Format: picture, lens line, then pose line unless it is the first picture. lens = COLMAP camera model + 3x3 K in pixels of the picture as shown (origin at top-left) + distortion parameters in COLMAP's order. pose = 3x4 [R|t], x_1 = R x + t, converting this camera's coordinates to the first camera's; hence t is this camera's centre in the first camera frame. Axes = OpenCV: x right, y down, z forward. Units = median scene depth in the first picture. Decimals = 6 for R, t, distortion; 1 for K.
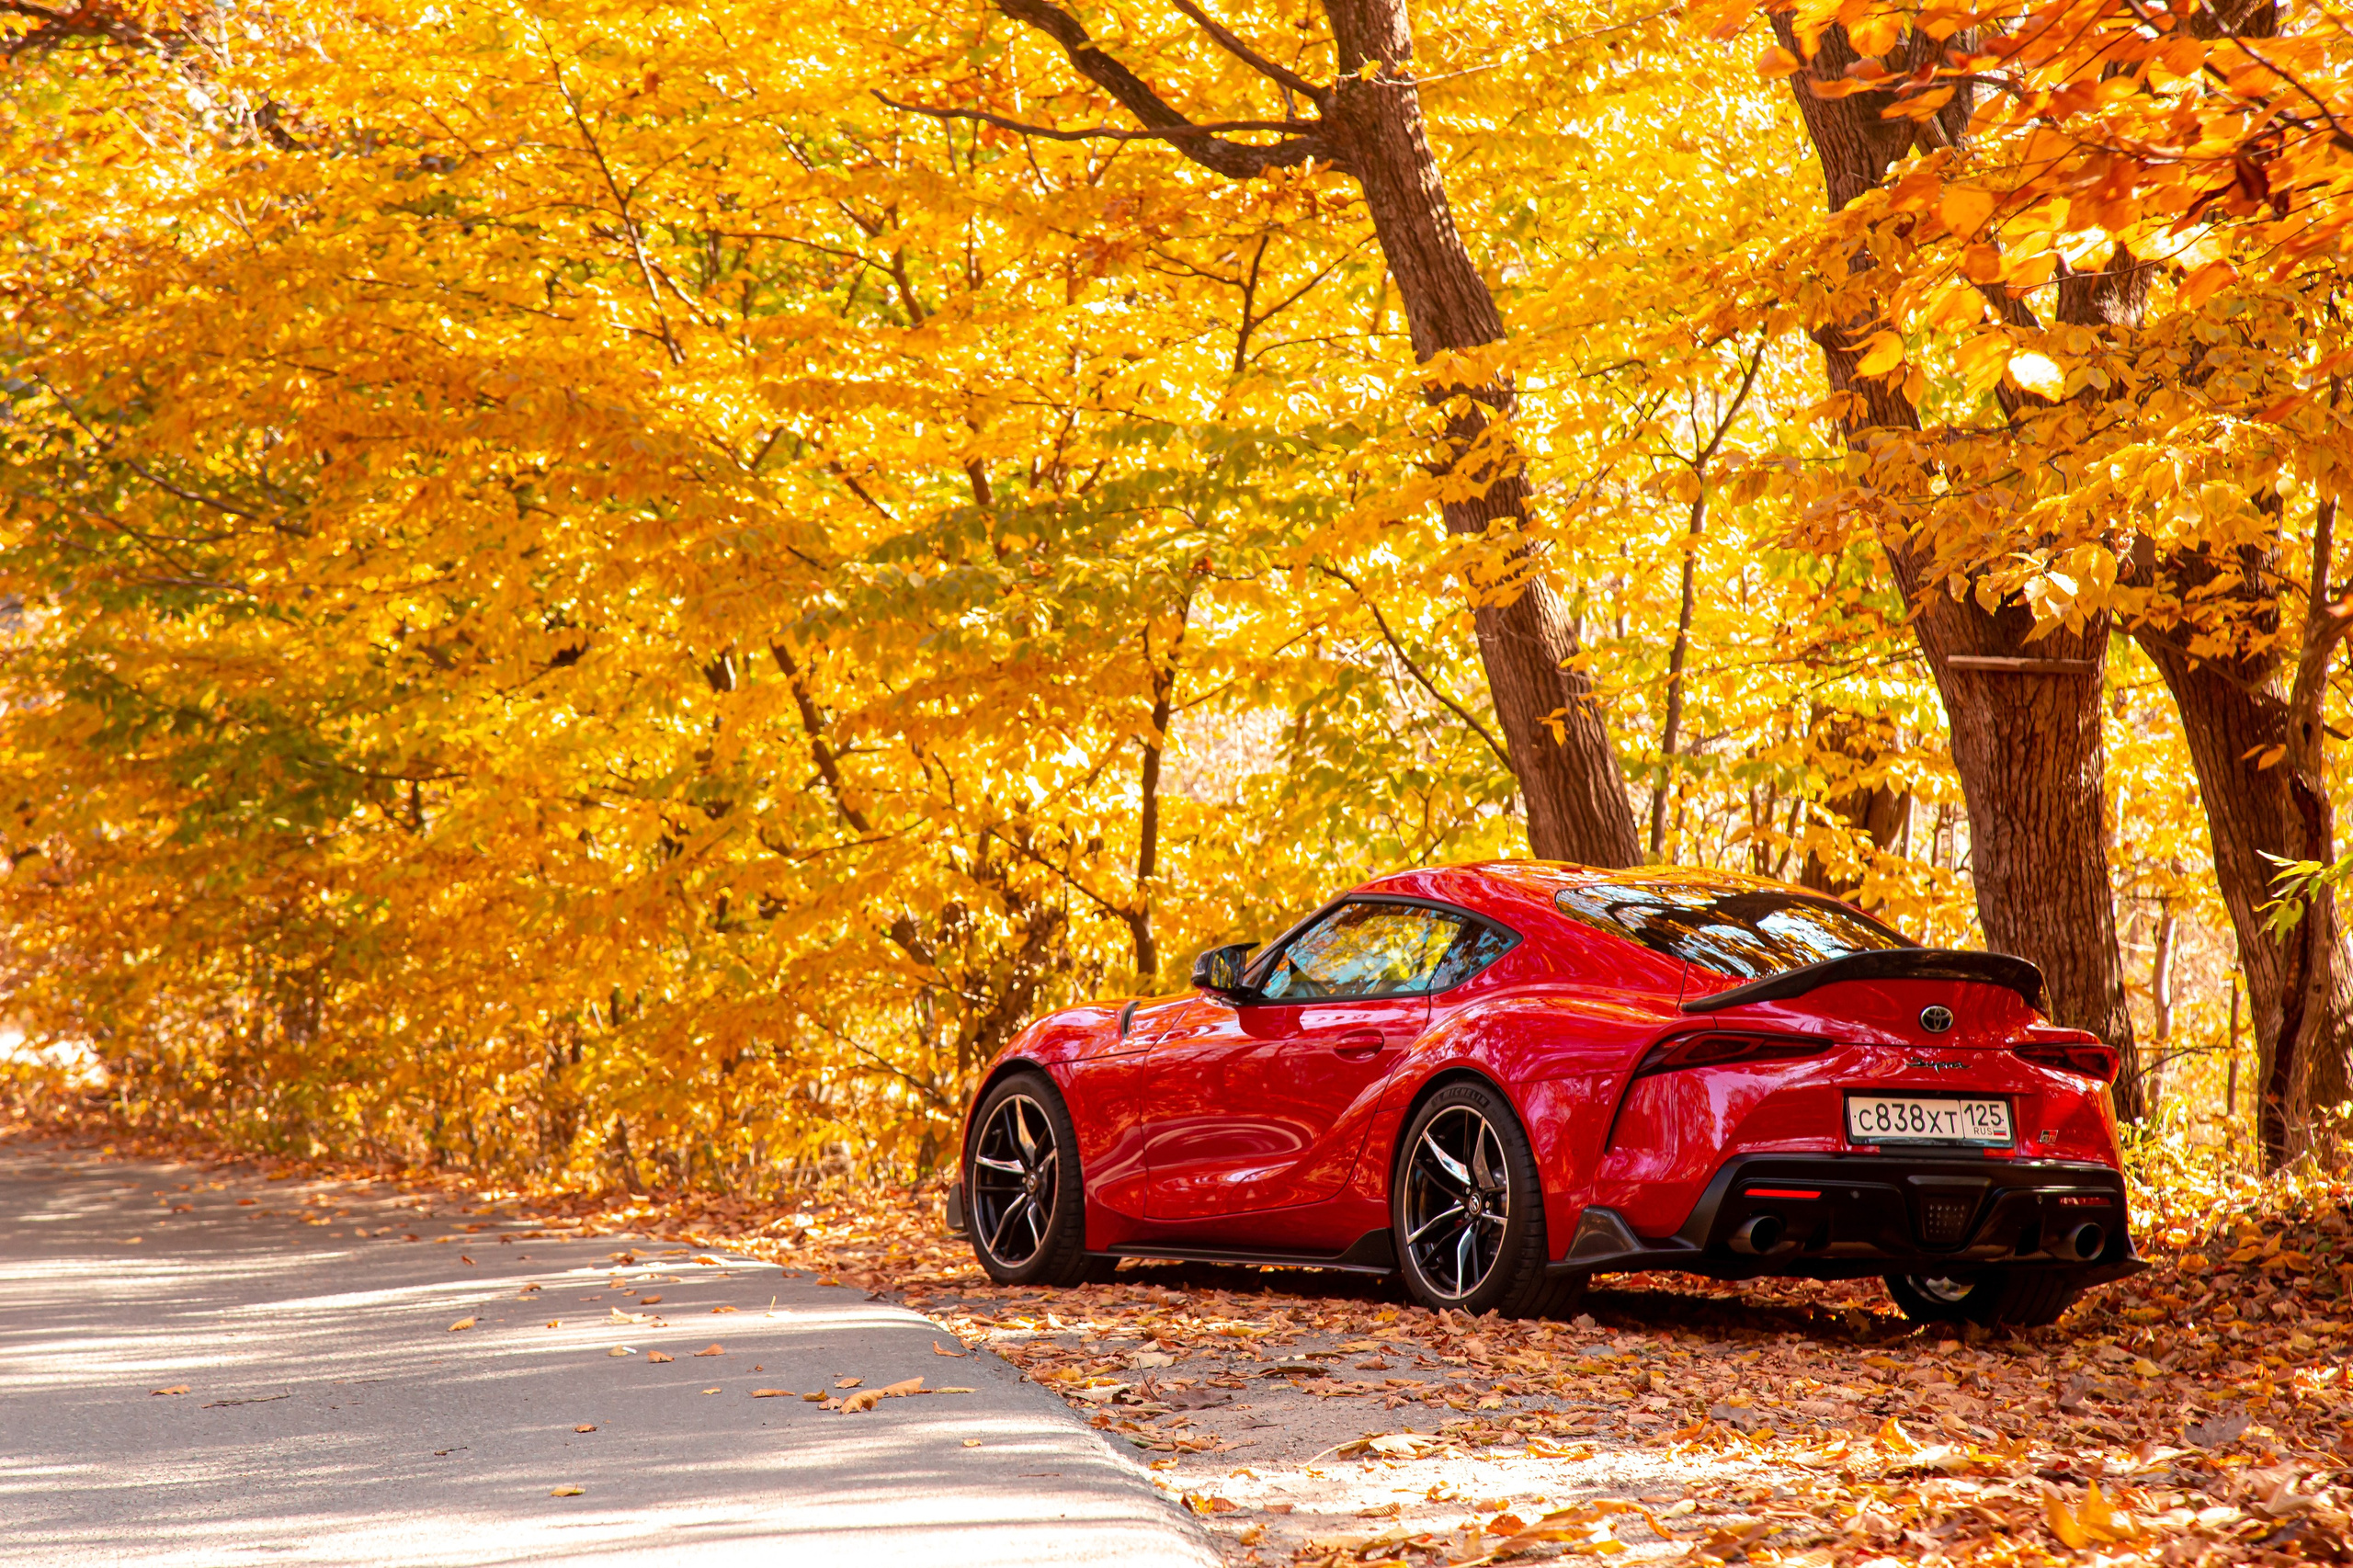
lens RADIAL K [[7167.6, 0, 1176.5], [0, 7167.6, 784.0], [0, 0, 1]] dist [0.902046, -0.209924]
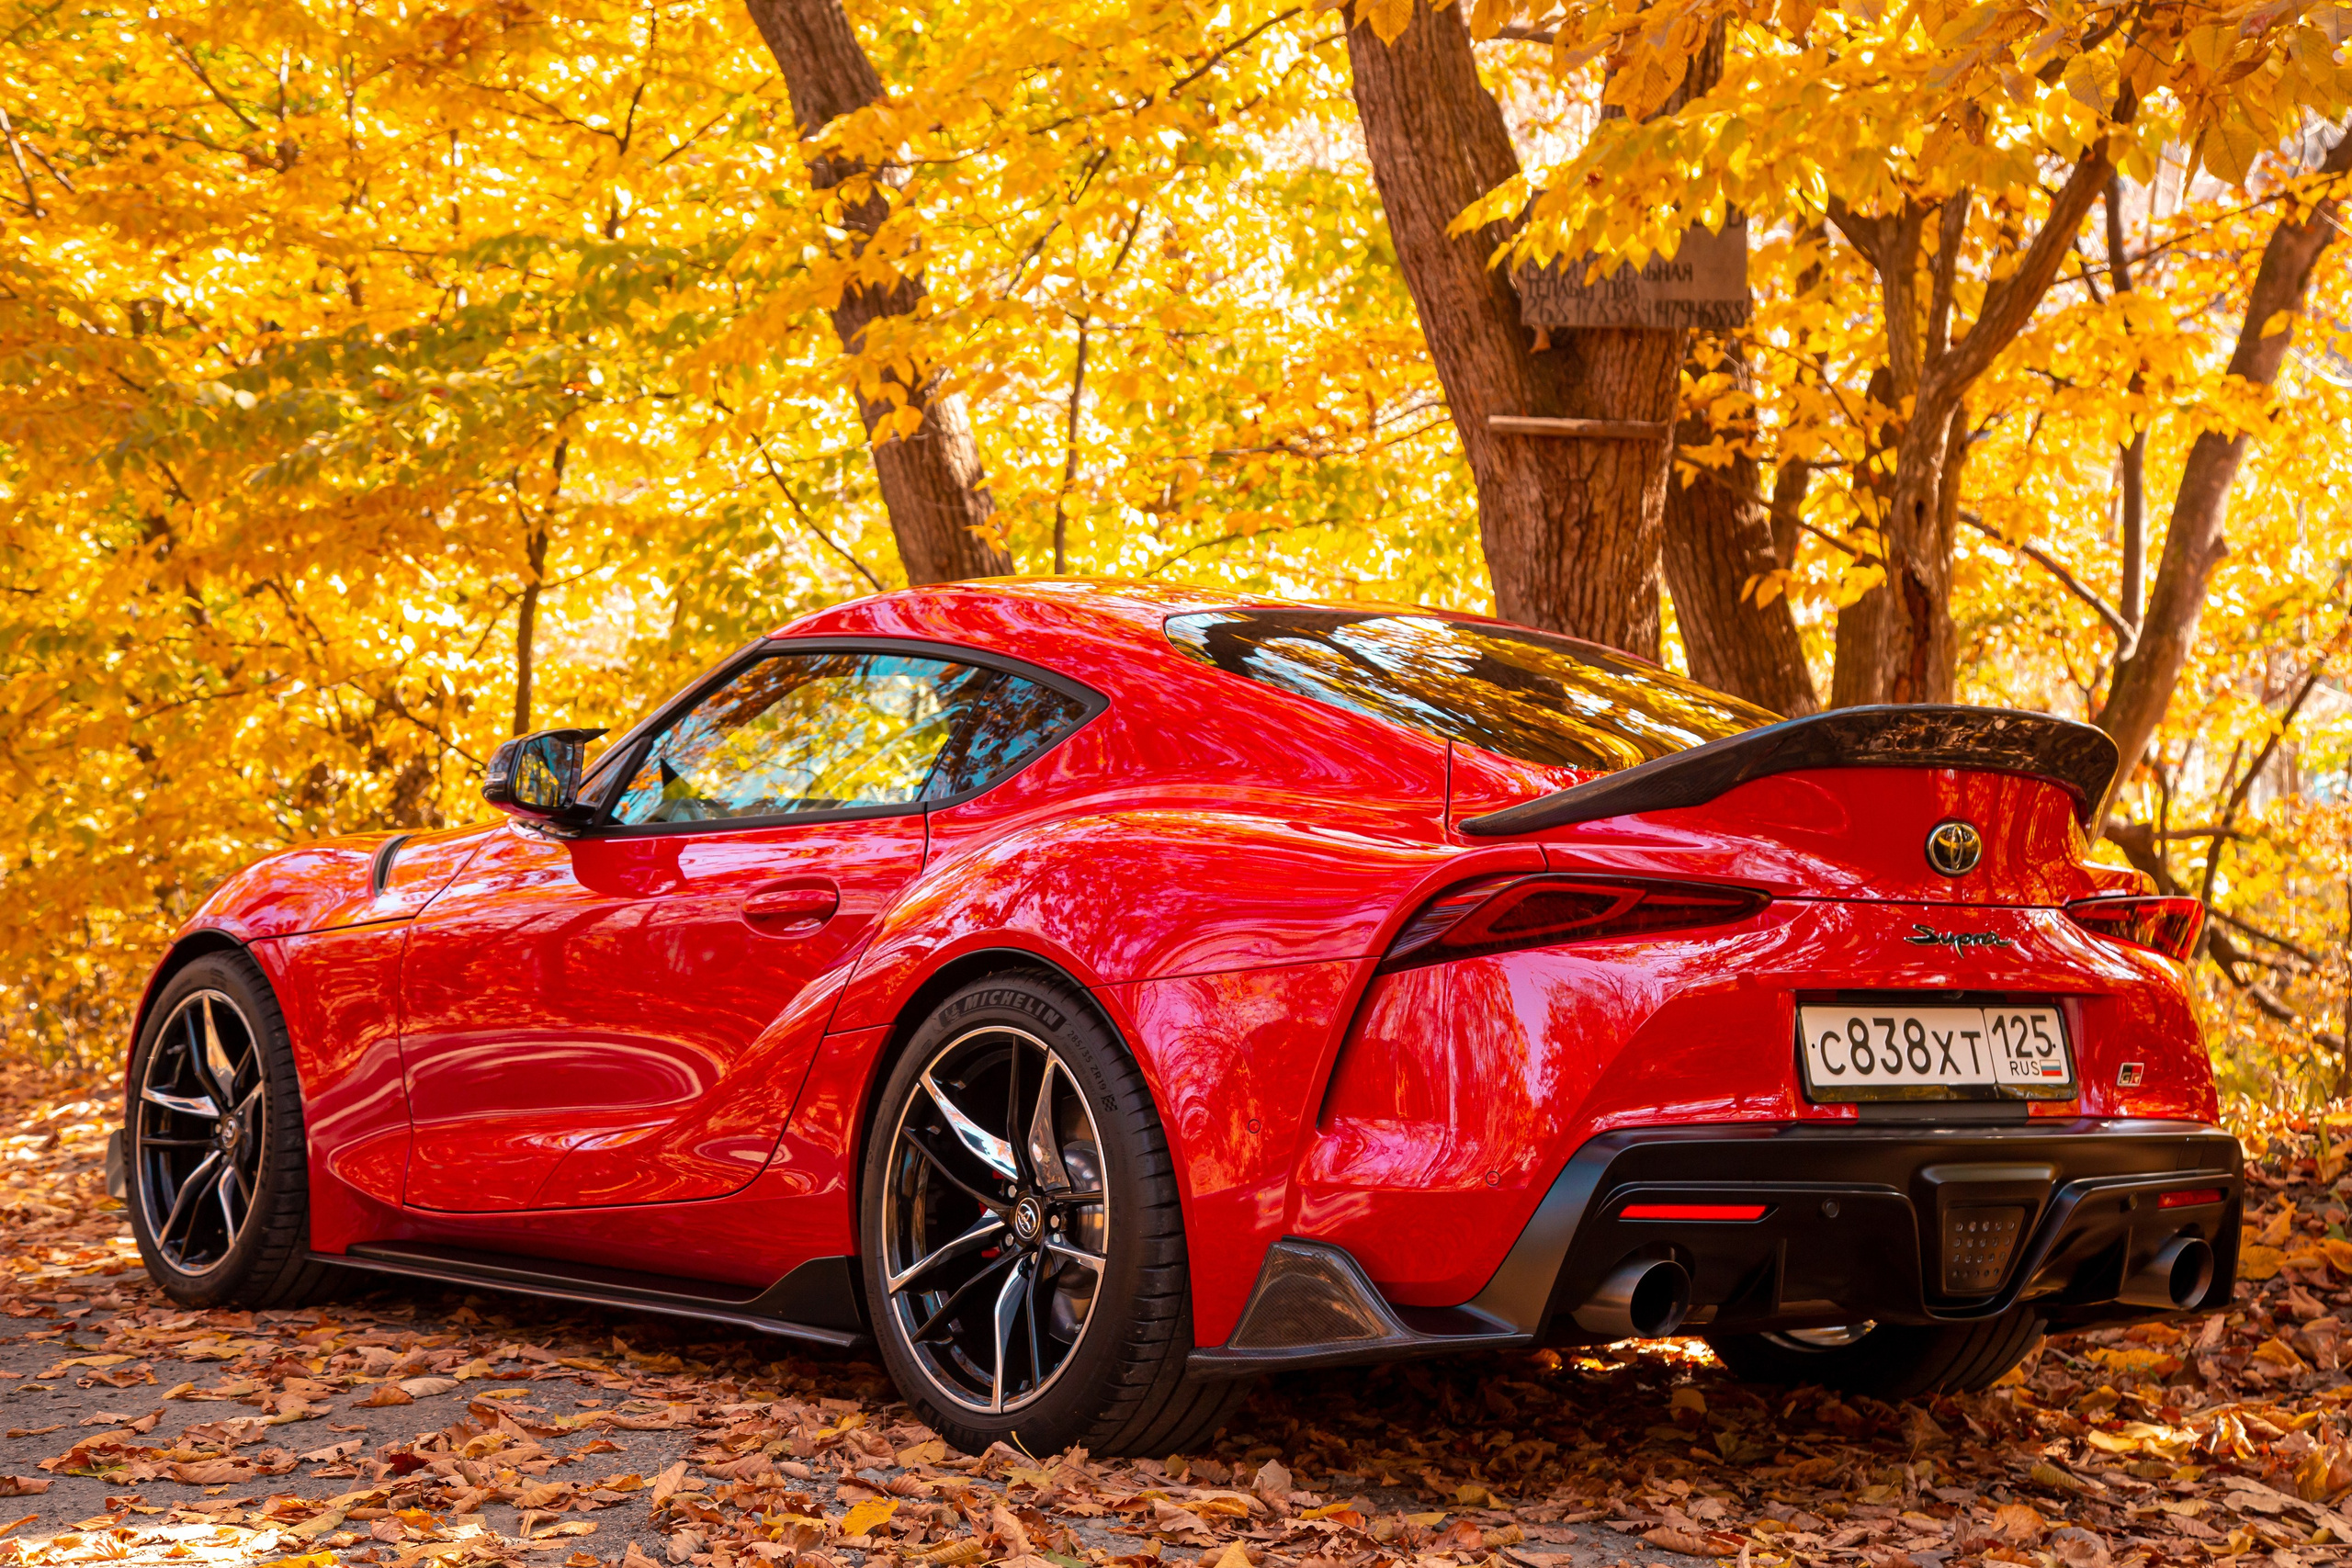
lens RADIAL K [[3986.0, 0, 1176.0], [0, 3986.0, 784.0], [0, 0, 1]] dist [0.257467, 0.099201]
pose [[0.990045, 0.001697, 0.140740, 0.011992], [-0.002686, 0.999973, 0.006840, 0.025466], [-0.140725, -0.007149, 0.990023, 0.710839]]
